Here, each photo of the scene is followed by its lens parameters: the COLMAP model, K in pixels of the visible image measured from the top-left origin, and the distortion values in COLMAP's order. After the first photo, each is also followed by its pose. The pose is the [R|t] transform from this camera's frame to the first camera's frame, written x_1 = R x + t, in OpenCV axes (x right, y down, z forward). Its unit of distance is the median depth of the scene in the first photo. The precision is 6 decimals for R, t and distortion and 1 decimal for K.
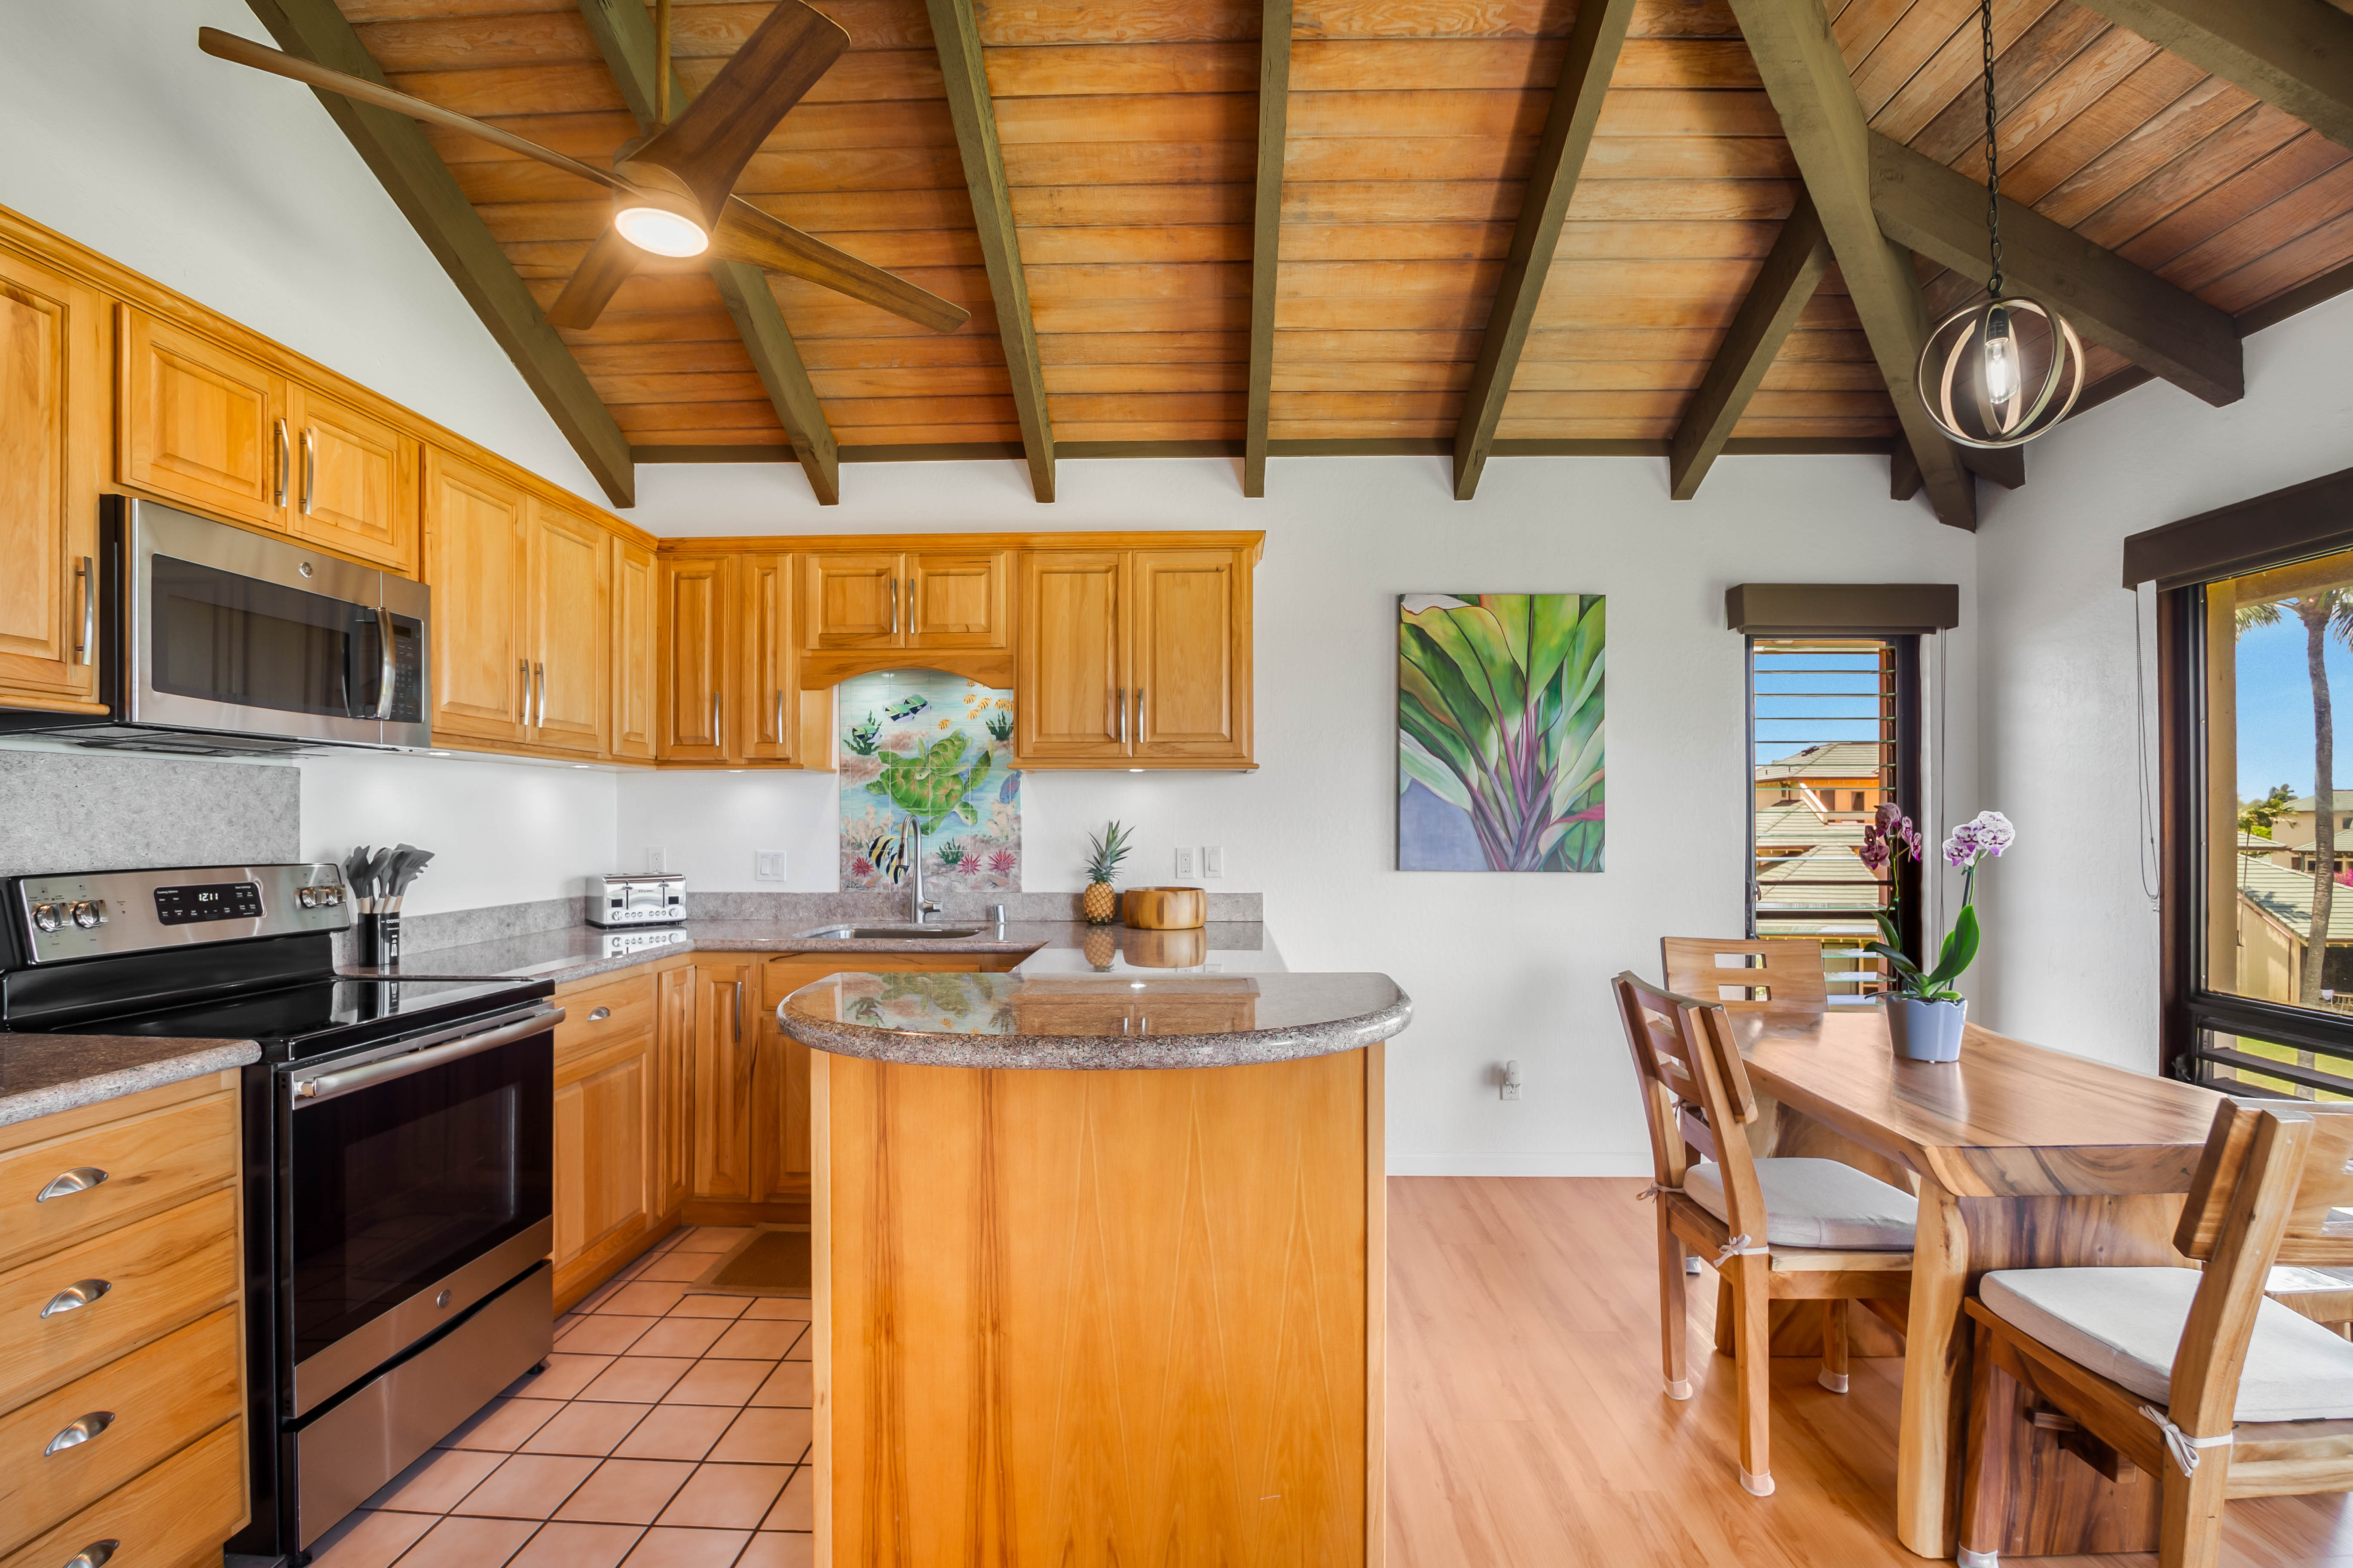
lens RADIAL K [[1072.2, 0, 1176.2], [0, 1072.2, 806.6], [0, 0, 1]] dist [-0.002679, -0.004901]
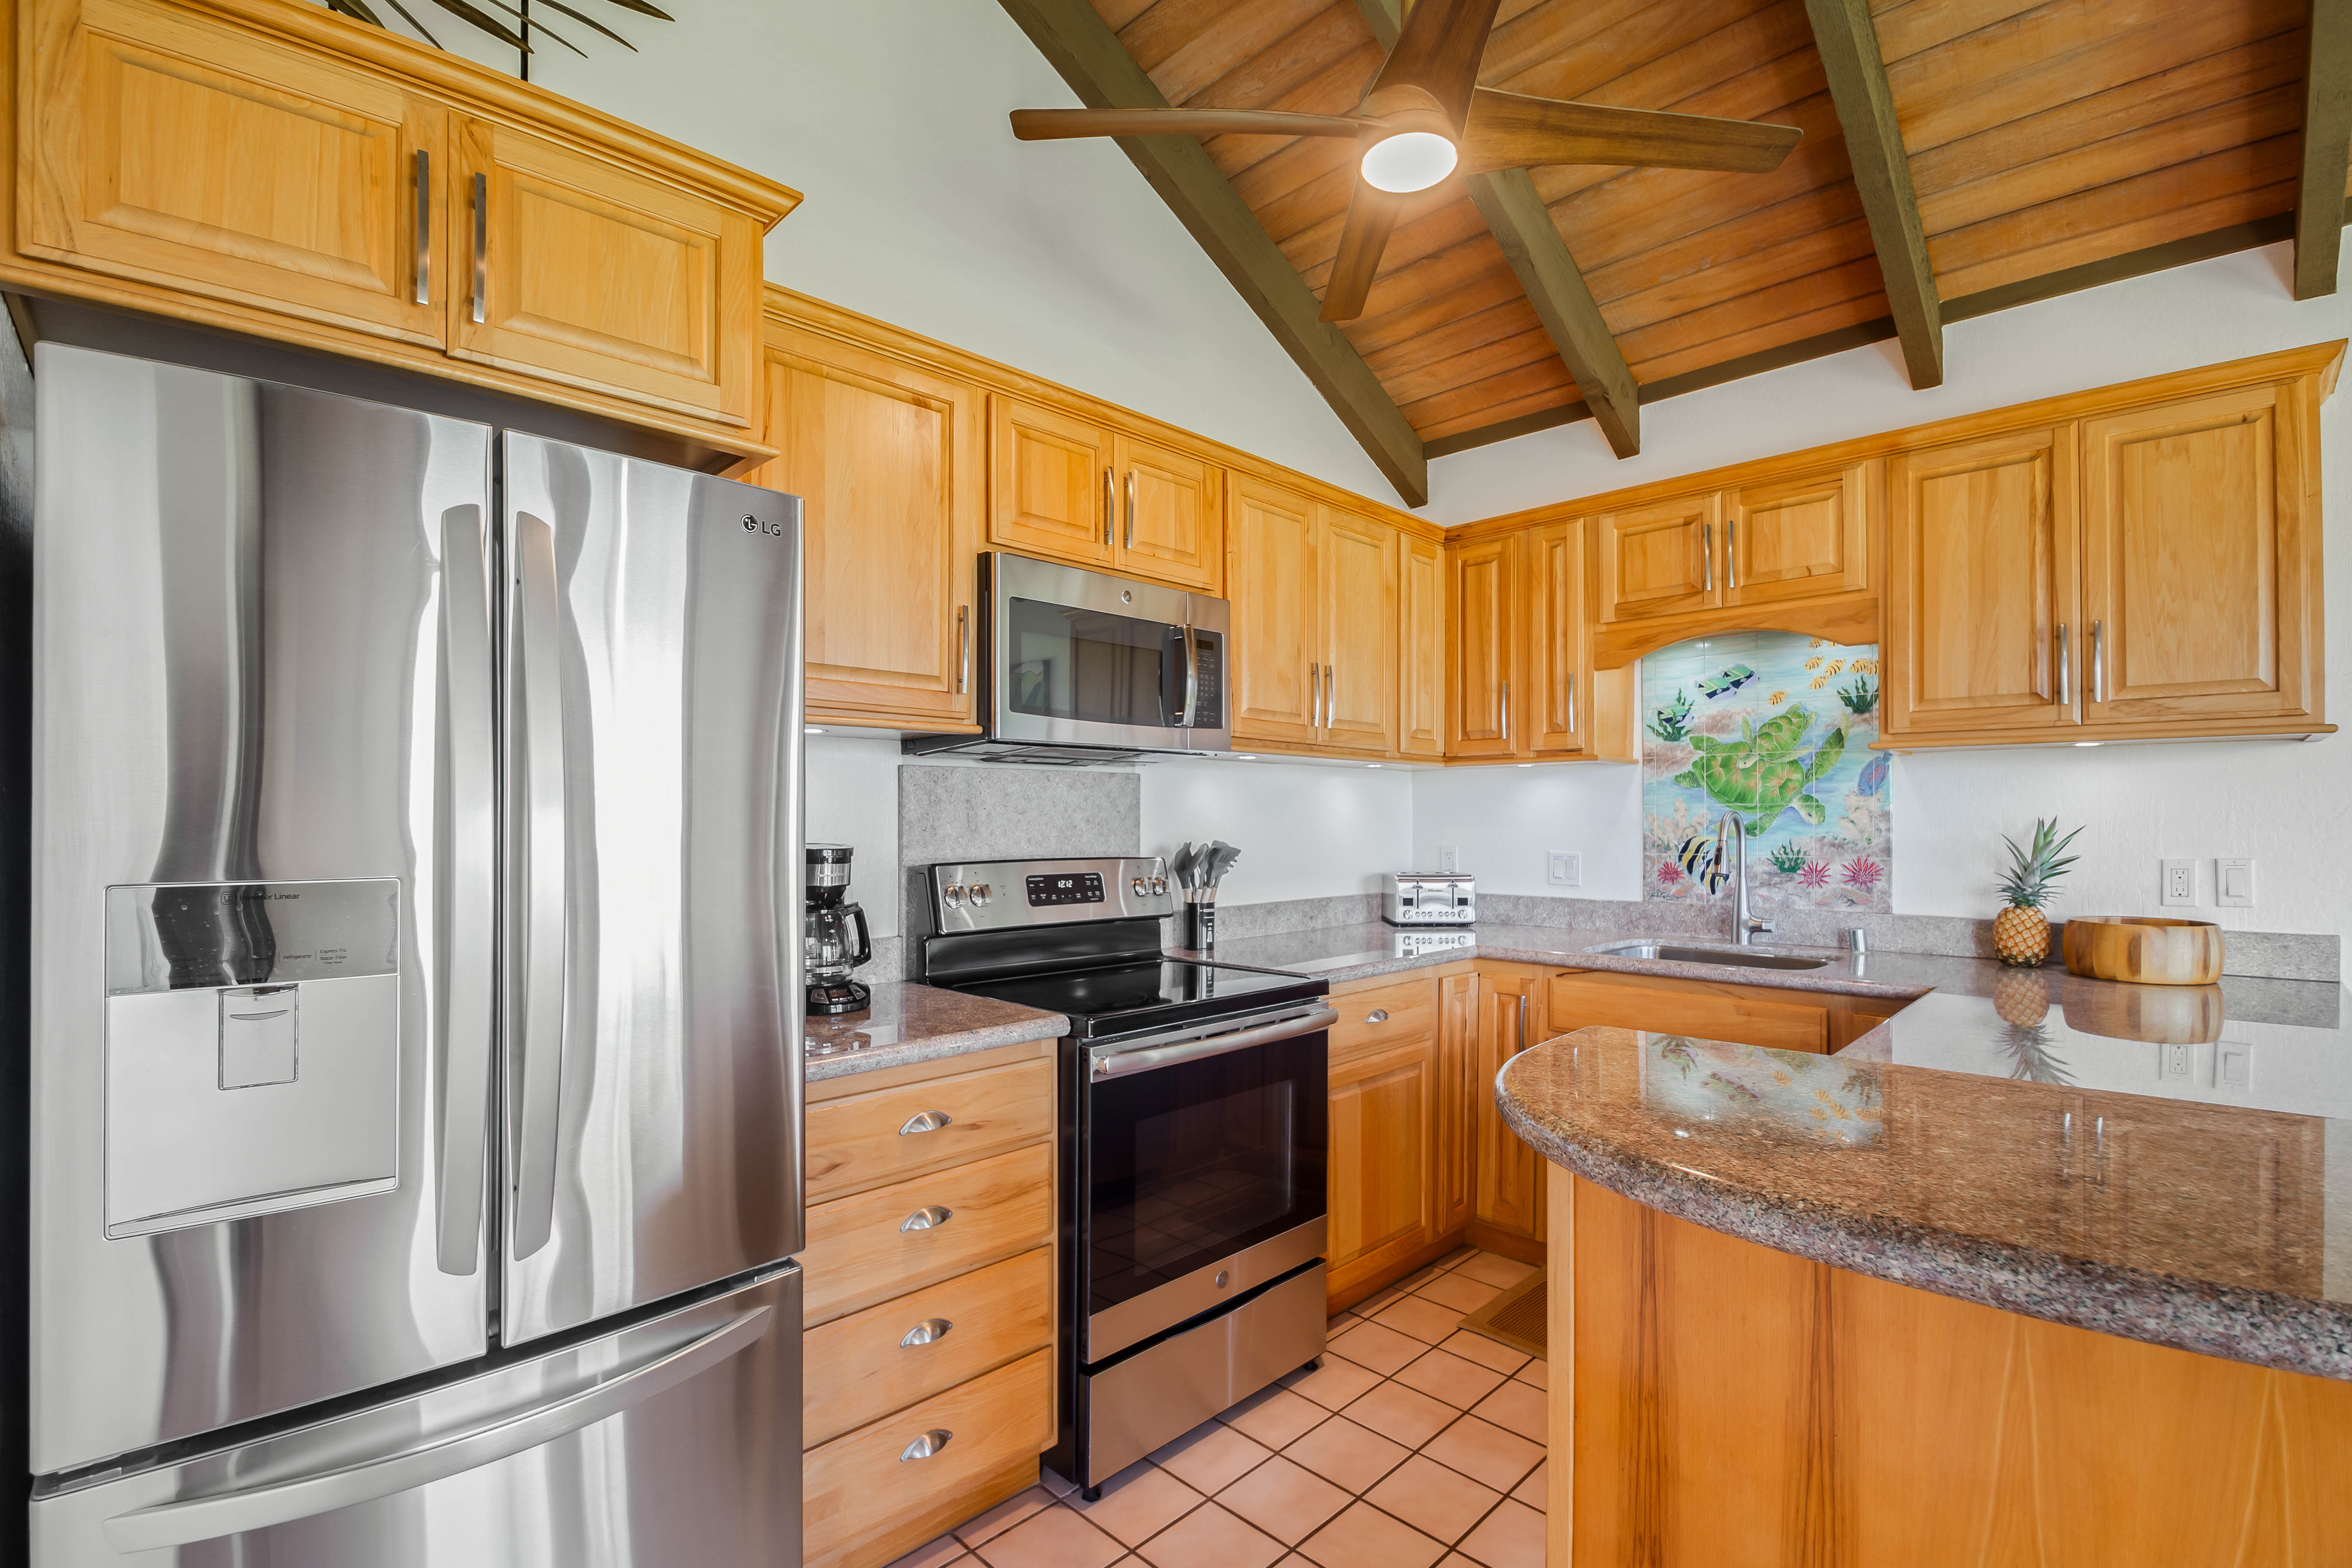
lens RADIAL K [[1041.0, 0, 1178.8], [0, 1041.0, 822.9], [0, 0, 1]] dist [-0.007567, -0.015929]
pose [[0.727194, 0.001757, -0.686429, -0.011550], [0.010241, 0.999858, 0.013409, 0.001397], [0.686355, -0.016781, 0.727073, 0.138295]]
